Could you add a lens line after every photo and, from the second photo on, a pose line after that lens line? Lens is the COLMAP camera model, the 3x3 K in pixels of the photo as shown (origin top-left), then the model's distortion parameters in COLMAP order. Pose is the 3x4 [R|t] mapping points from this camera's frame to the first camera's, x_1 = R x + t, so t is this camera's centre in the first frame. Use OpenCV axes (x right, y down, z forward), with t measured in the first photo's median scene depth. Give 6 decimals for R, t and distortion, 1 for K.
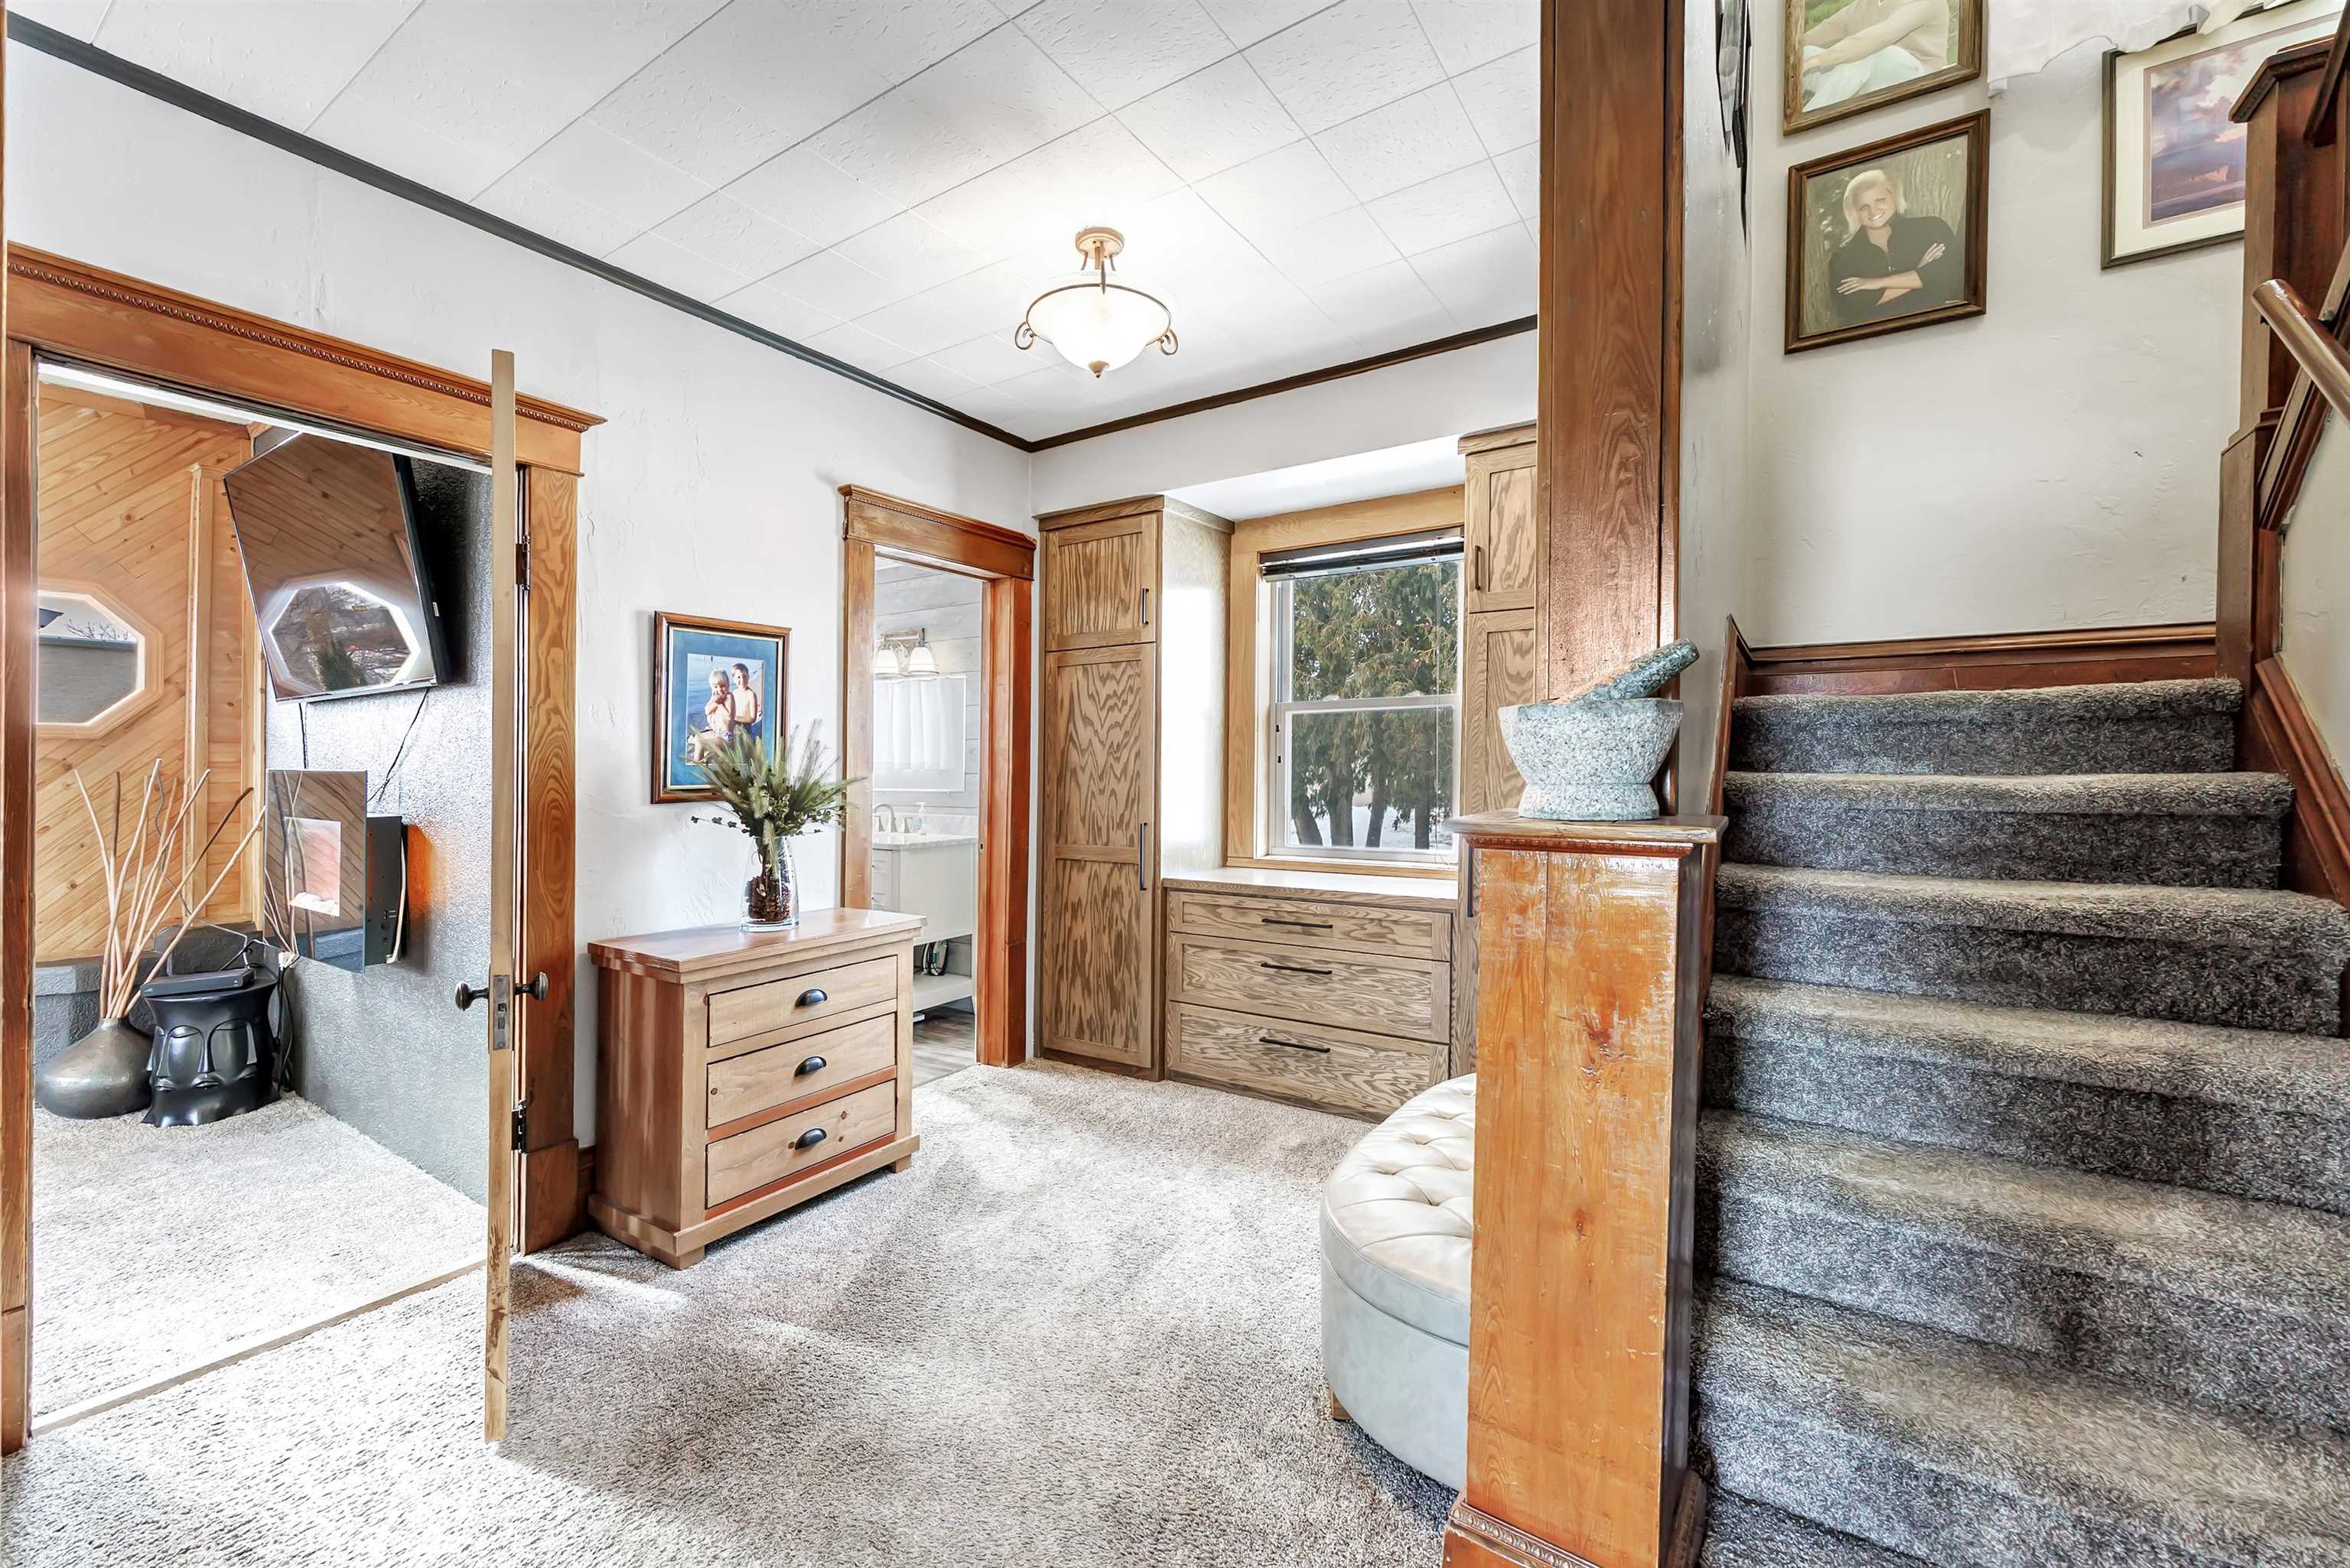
lens RADIAL K [[966.3, 0, 1172.2], [0, 966.3, 763.4], [0, 0, 1]] dist [-0.002085, 0.000918]
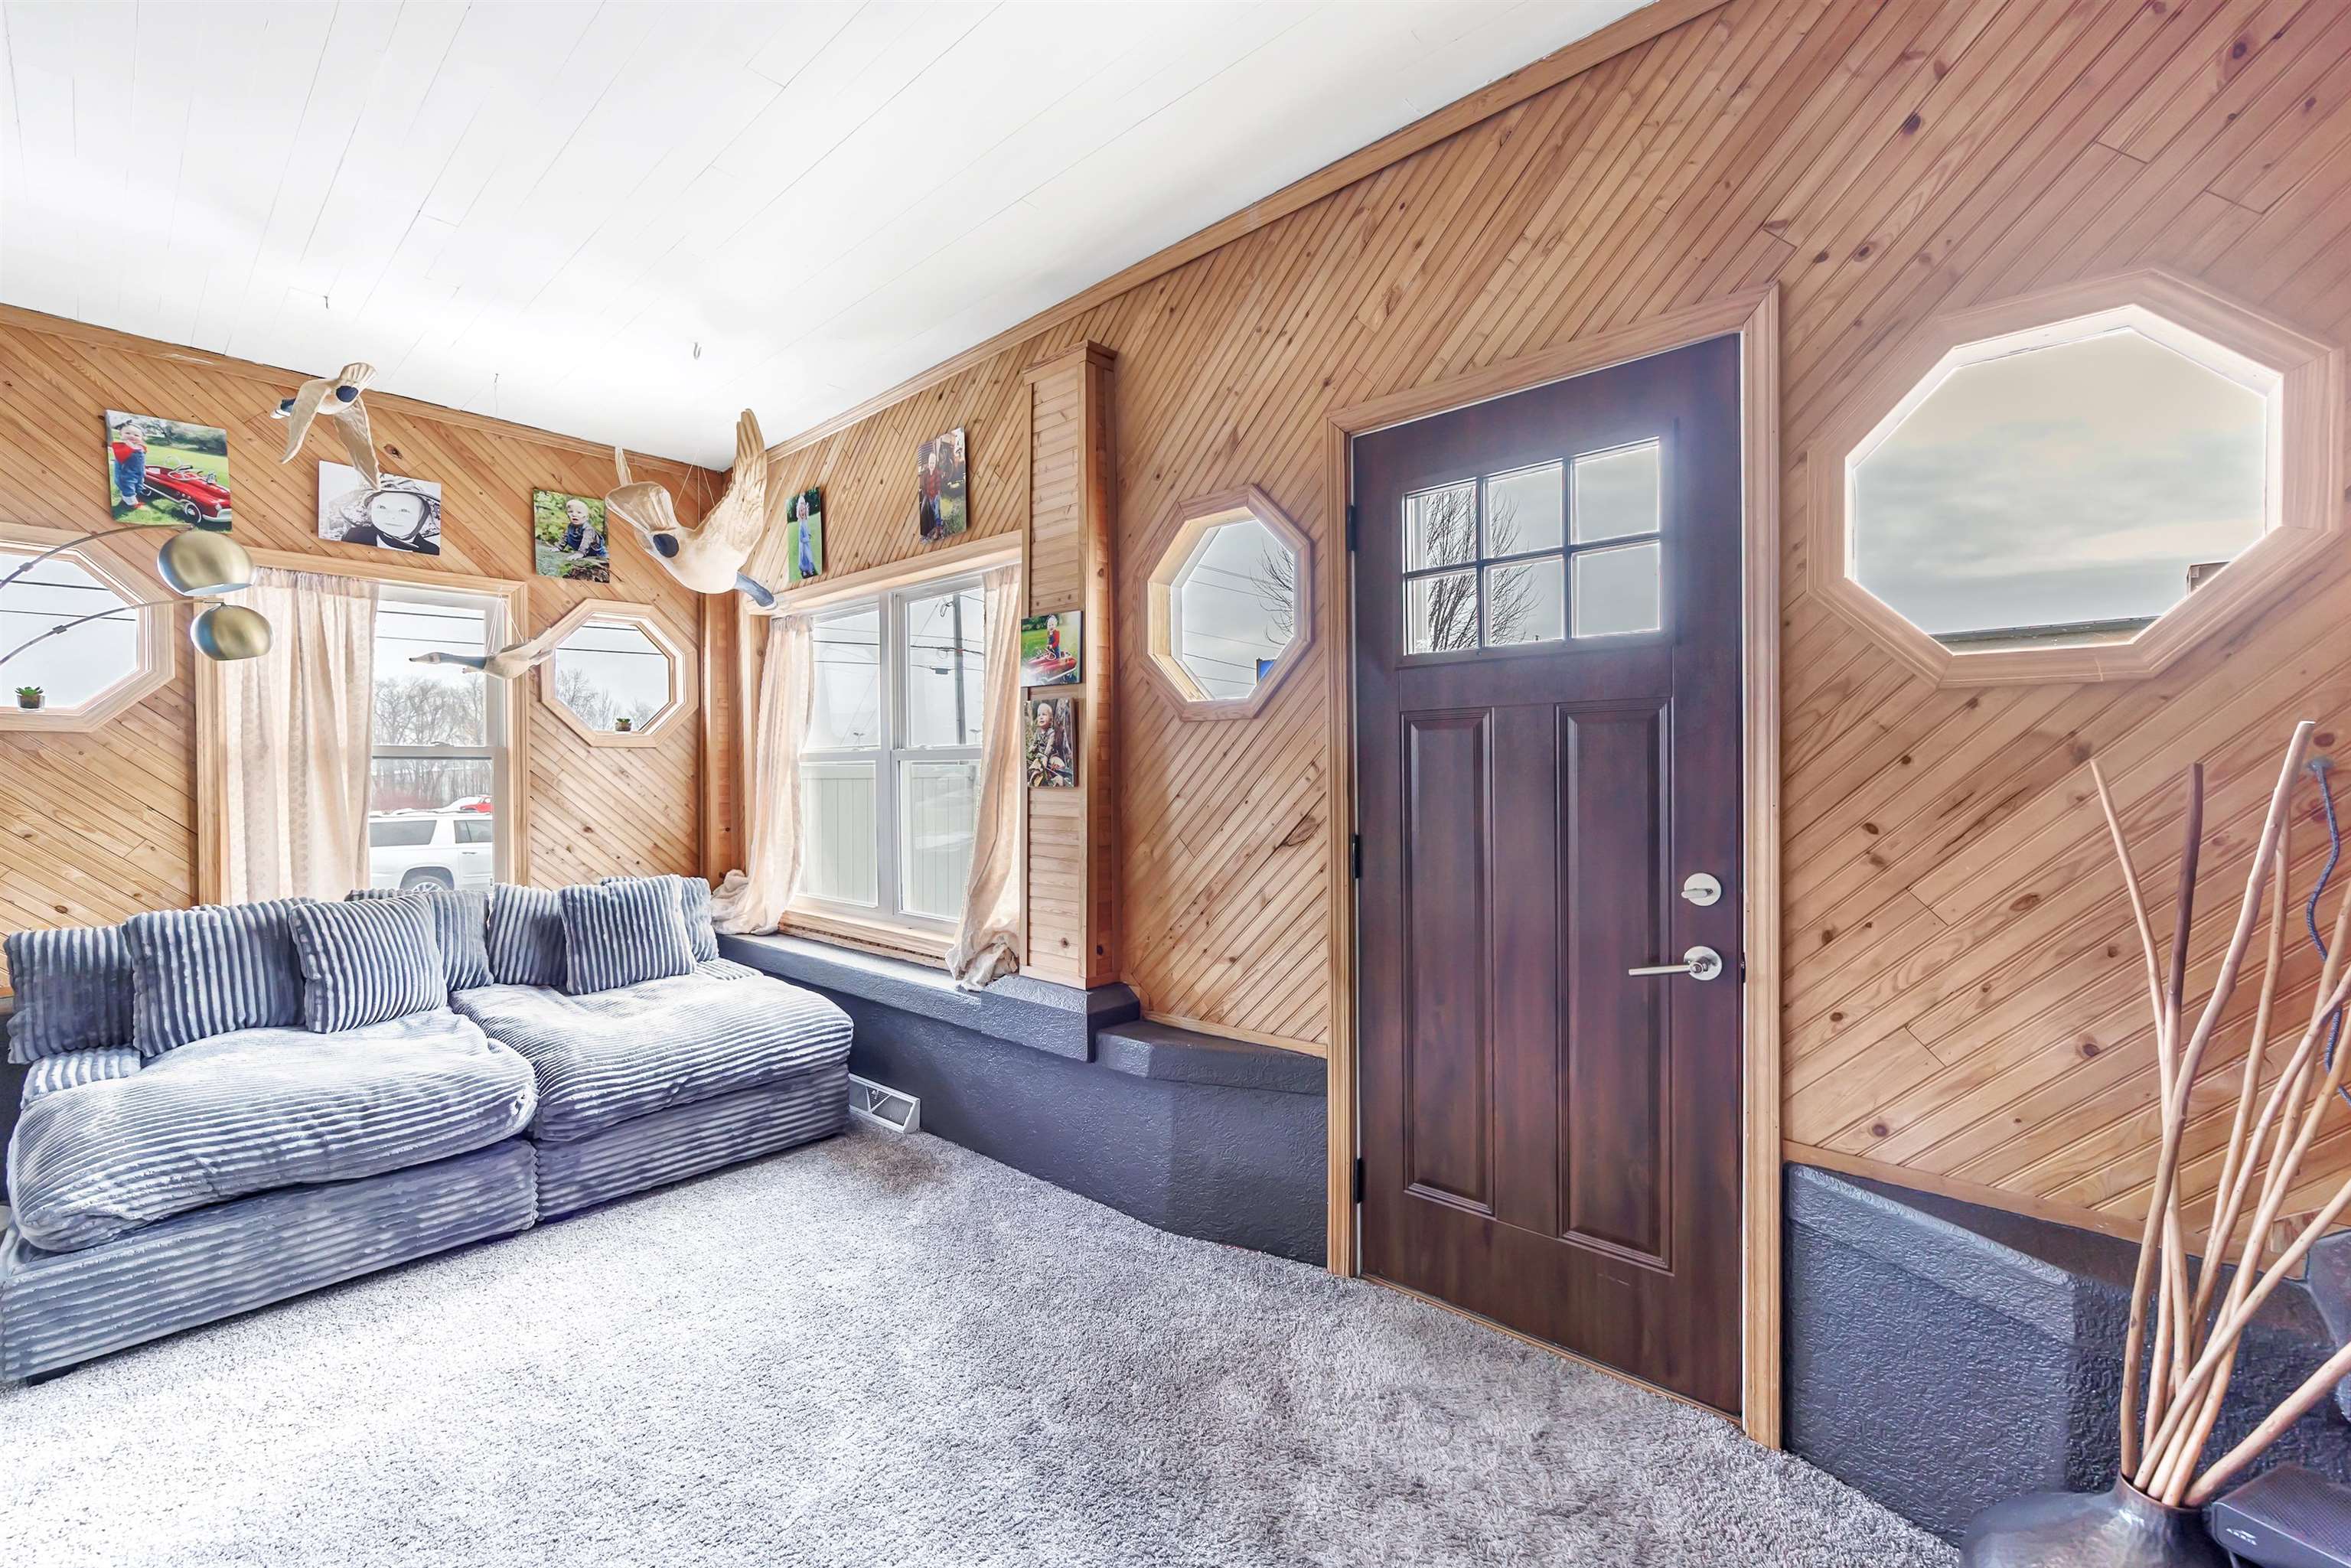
lens RADIAL K [[966.7, 0, 1181.5], [0, 966.7, 774.0], [0, 0, 1]] dist [-0.002085, 0.000918]
pose [[-0.136520, 0.014066, -0.990537, -0.417053], [0.003846, 0.999899, 0.013669, 0.003307], [0.990630, -0.001943, -0.136560, 0.410834]]
